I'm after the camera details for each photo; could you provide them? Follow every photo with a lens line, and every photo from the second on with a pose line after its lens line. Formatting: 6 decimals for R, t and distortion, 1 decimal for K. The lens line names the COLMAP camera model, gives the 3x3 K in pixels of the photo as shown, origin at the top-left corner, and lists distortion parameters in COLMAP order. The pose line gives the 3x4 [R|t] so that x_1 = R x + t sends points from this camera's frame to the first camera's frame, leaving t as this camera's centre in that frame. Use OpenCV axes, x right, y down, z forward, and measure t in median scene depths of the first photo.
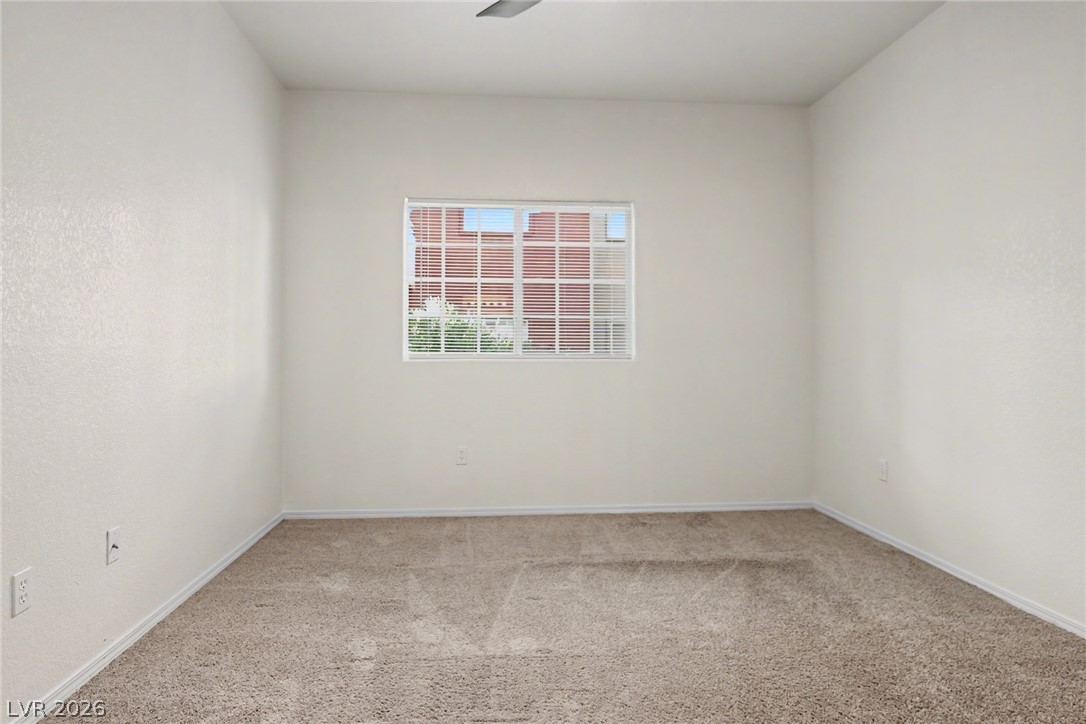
lens RADIAL K [[679.7, 0, 542.0], [0, 679.7, 343.1], [0, 0, 1]] dist [-0.023219, 0.011679]
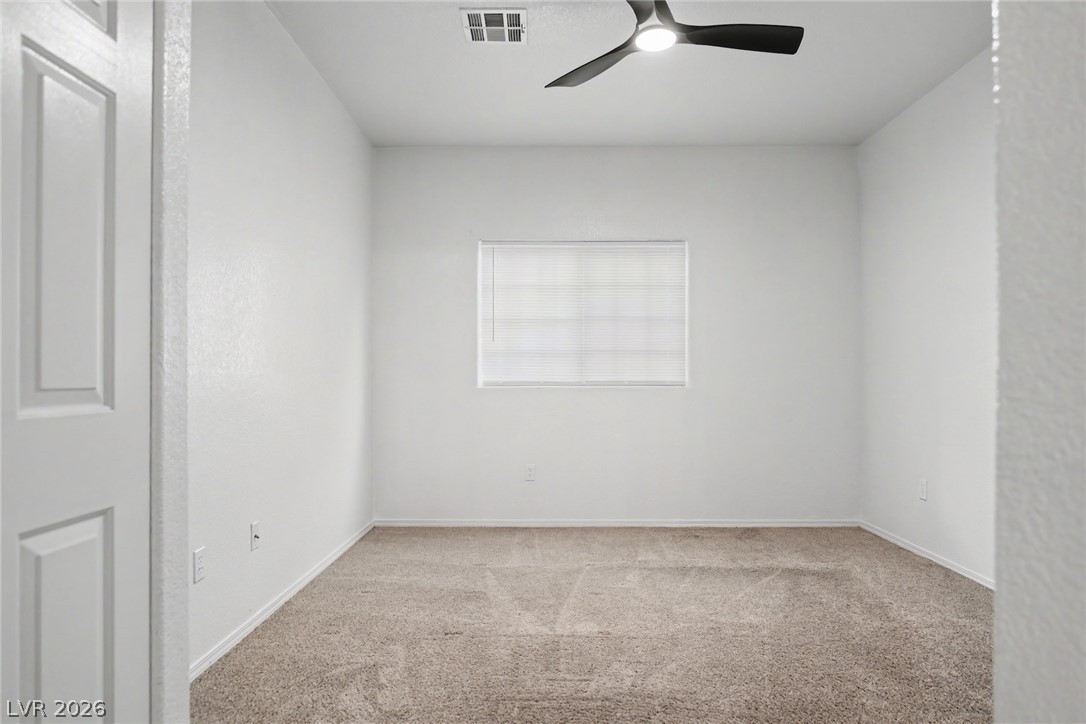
lens RADIAL K [[679.7, 0, 535.6], [0, 679.7, 379.5], [0, 0, 1]] dist [-0.023219, 0.011679]
pose [[0.995193, -0.000535, -0.097936, -0.000429], [0.001919, 0.999900, 0.014038, -0.003348], [0.097918, -0.014158, 0.995094, -0.157344]]
